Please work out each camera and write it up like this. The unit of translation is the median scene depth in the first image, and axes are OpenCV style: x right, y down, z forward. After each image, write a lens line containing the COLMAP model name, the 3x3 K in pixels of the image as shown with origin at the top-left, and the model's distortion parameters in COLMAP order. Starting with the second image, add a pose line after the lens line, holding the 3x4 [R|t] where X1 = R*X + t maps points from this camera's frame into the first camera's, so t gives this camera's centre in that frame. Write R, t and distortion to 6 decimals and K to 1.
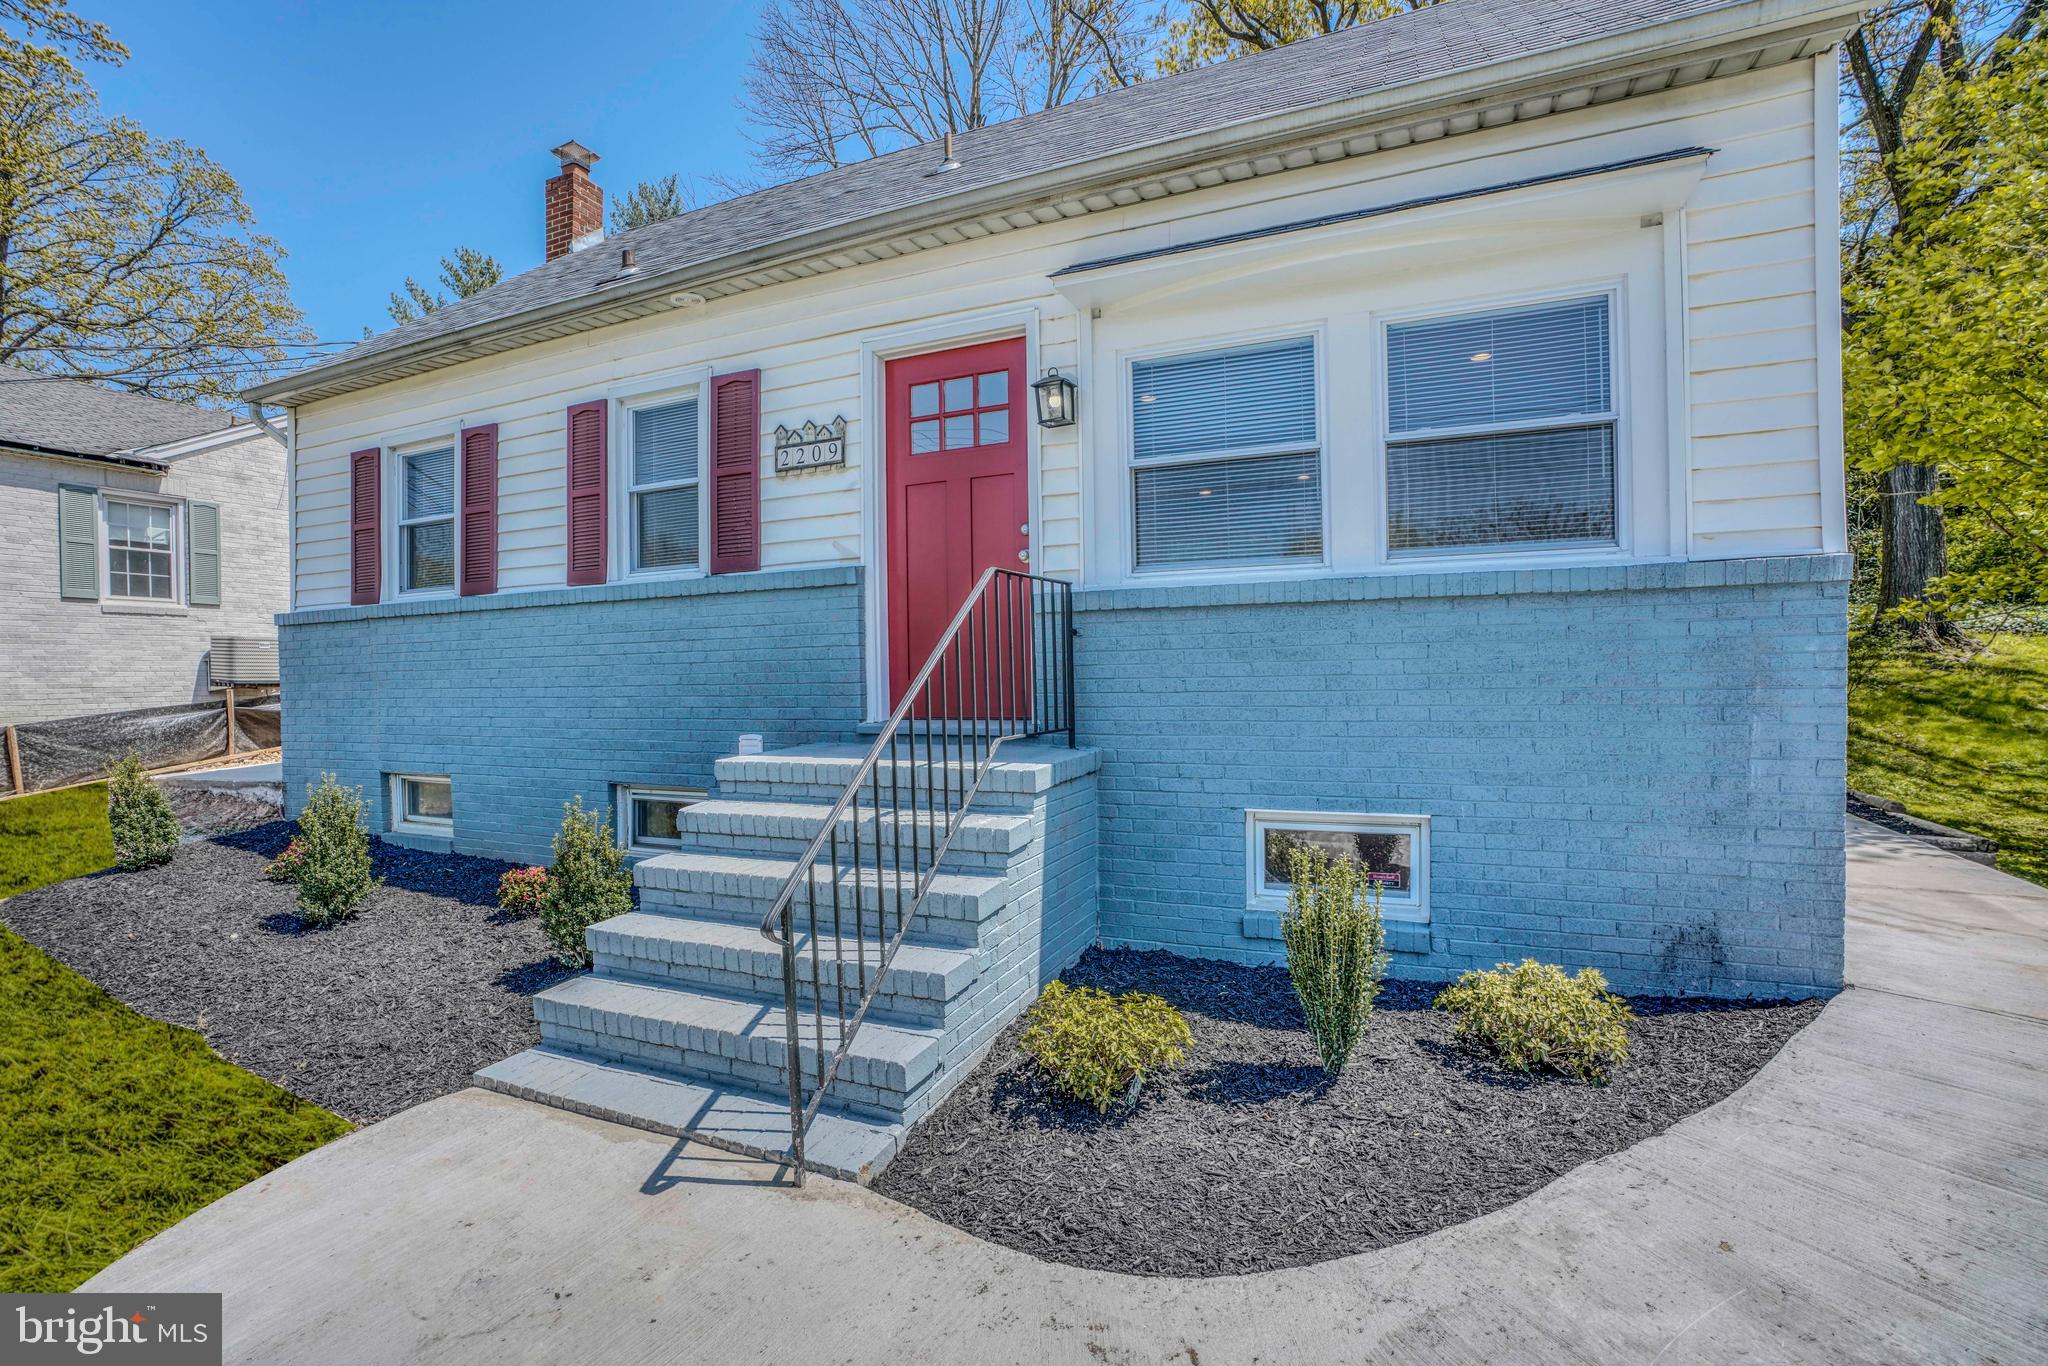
lens RADIAL K [[953.8, 0, 1002.6], [0, 953.8, 687.9], [0, 0, 1]] dist [-0.069291, 0.024275]
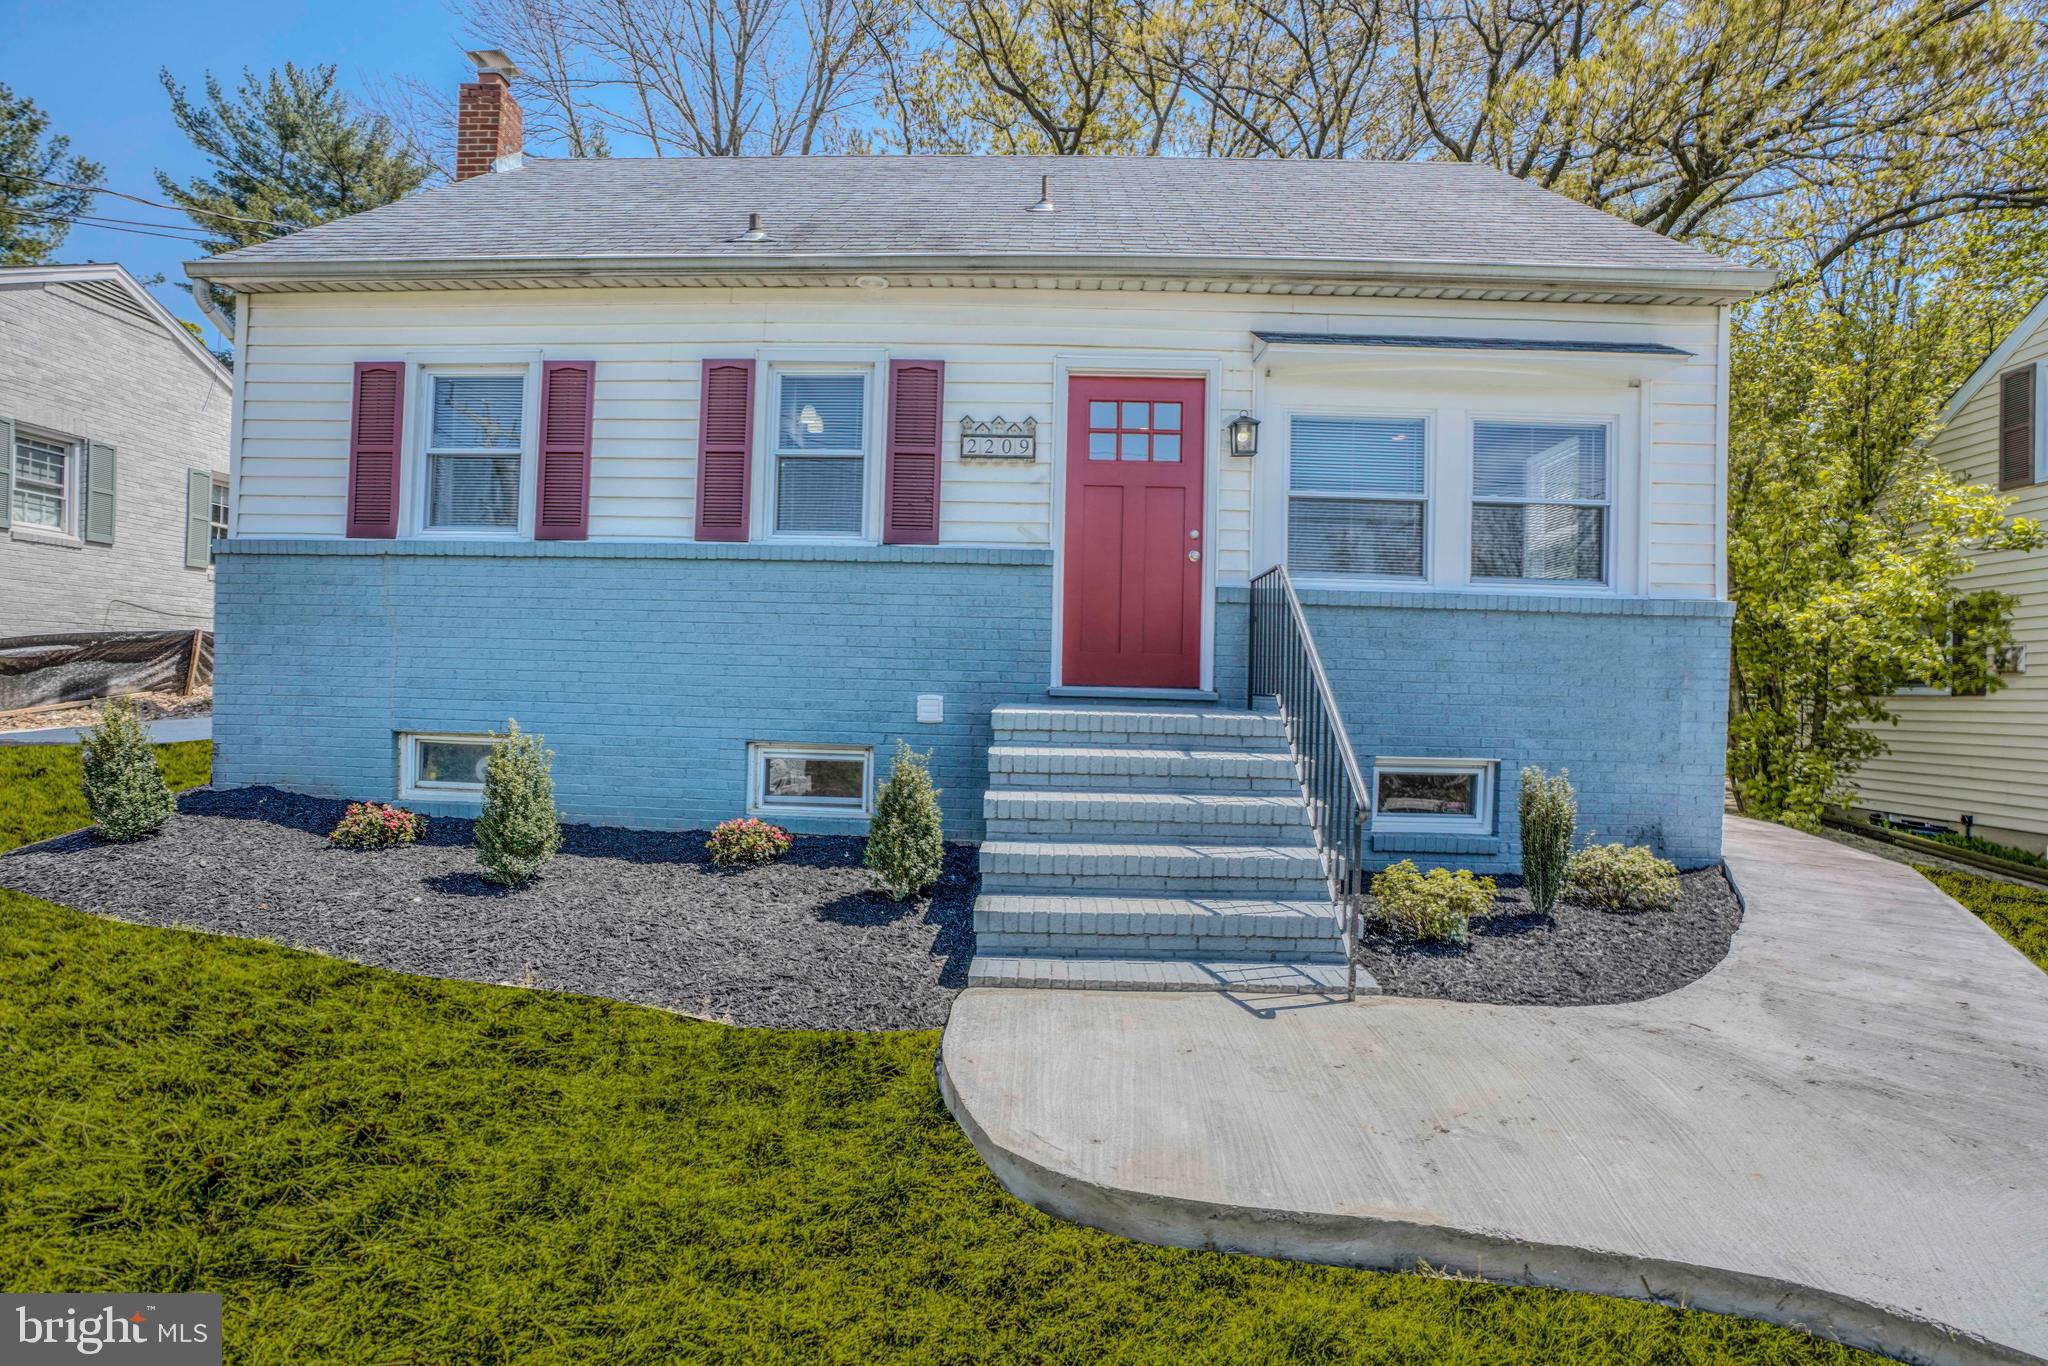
lens RADIAL K [[953.8, 0, 1015.7], [0, 953.8, 683.3], [0, 0, 1]] dist [-0.069291, 0.024275]
pose [[0.922092, 0.040266, 0.384870, -0.592954], [-0.035748, 0.999182, -0.018890, 0.052784], [-0.385316, 0.003660, 0.922777, -0.042399]]
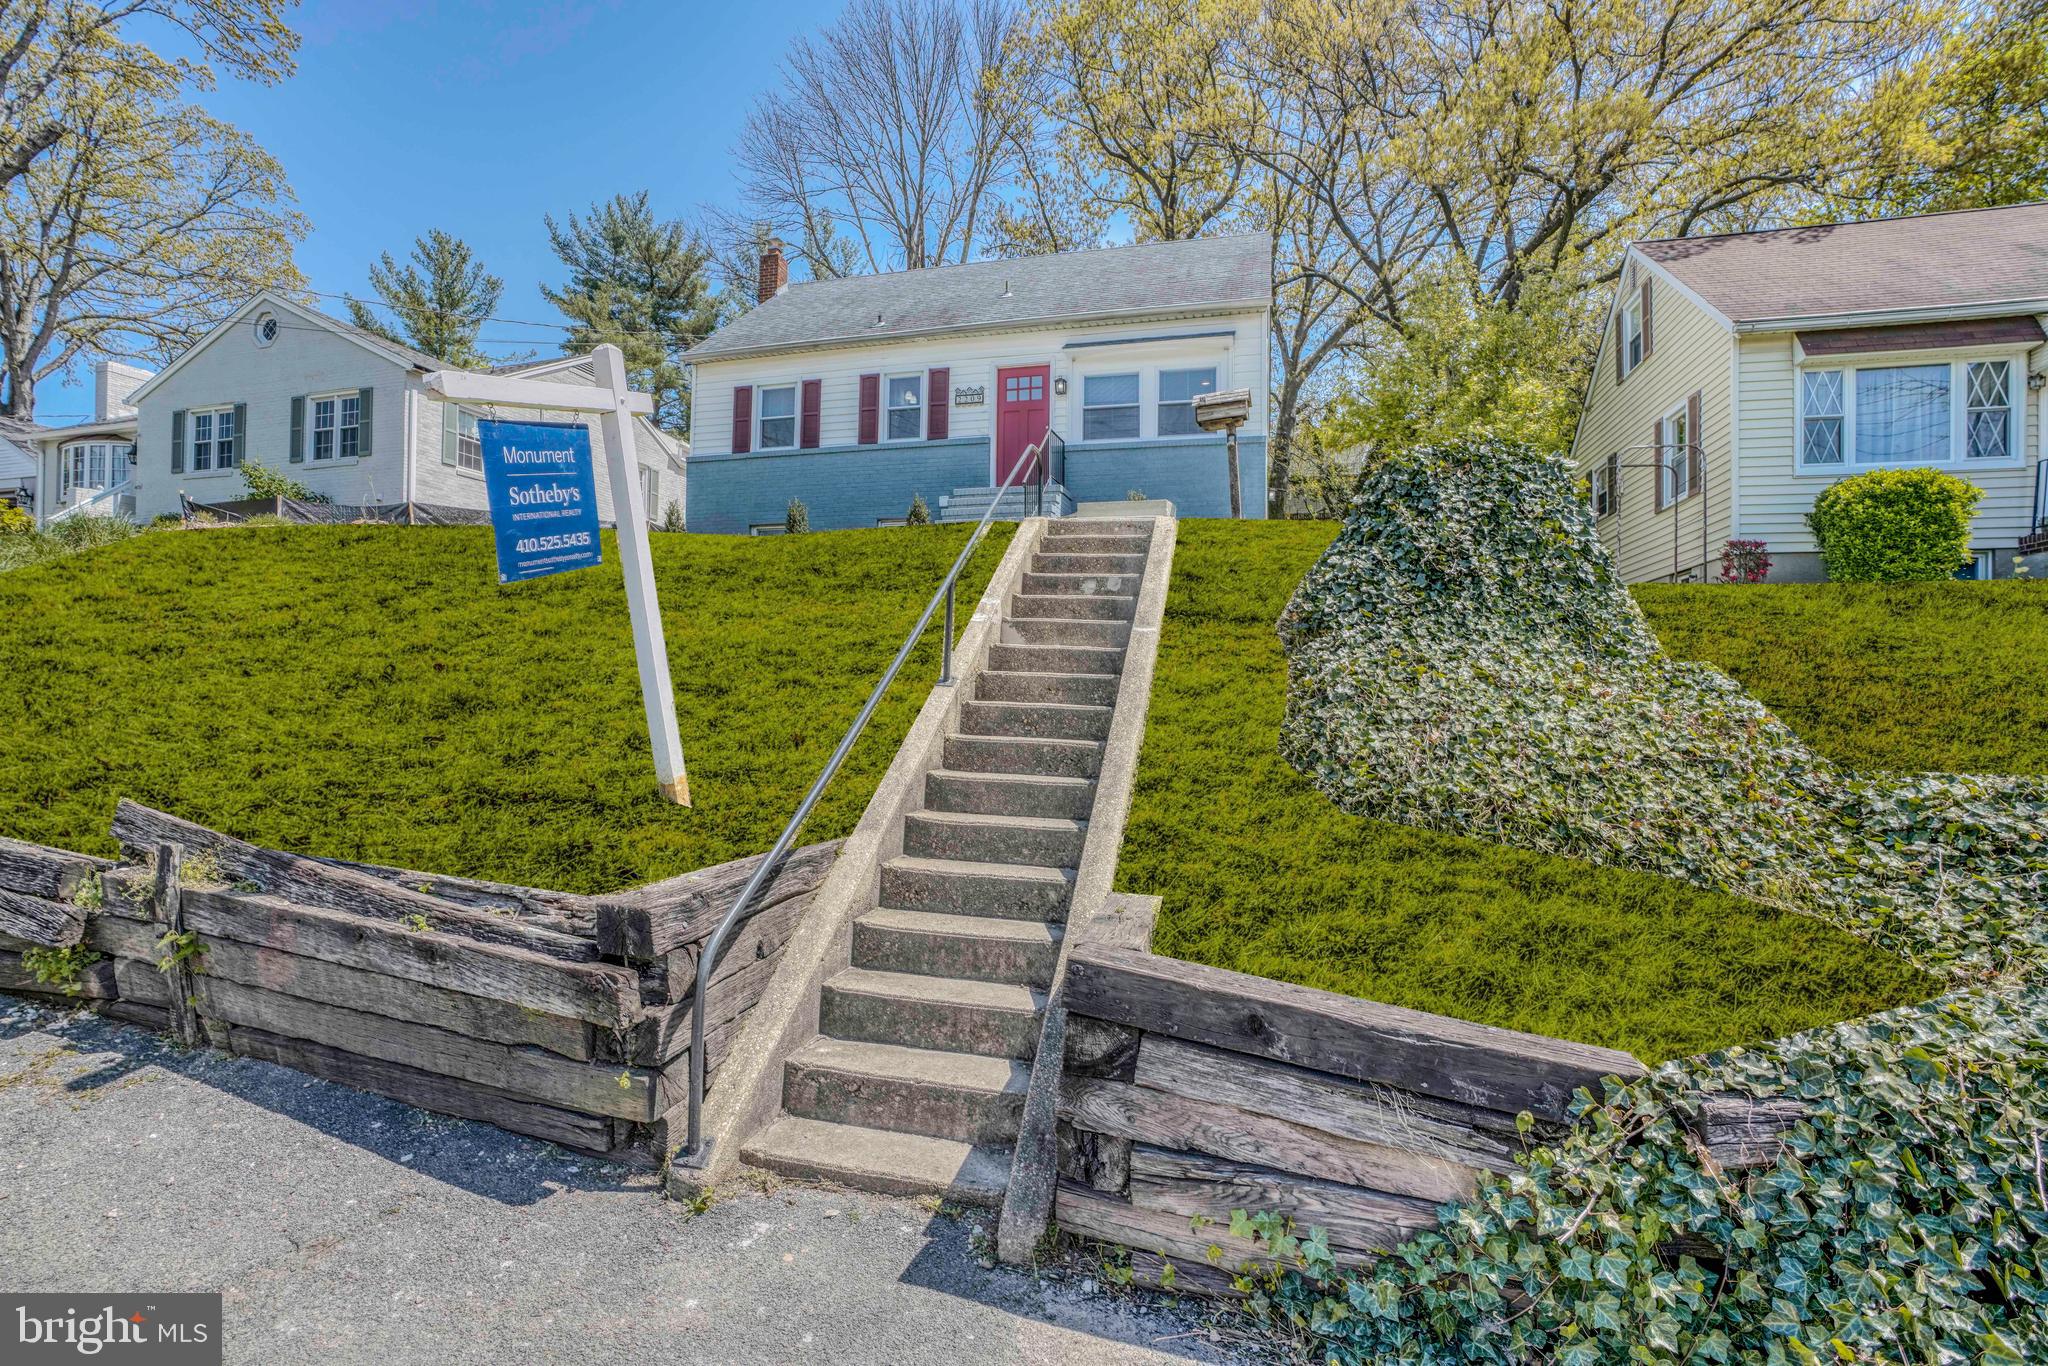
lens RADIAL K [[953.8, 0, 1015.0], [0, 953.8, 679.4], [0, 0, 1]] dist [-0.069291, 0.024275]
pose [[0.986484, 0.028759, 0.161311, -0.494790], [-0.025581, 0.999436, -0.021746, 0.643863], [-0.161846, 0.017325, 0.986664, -1.791465]]
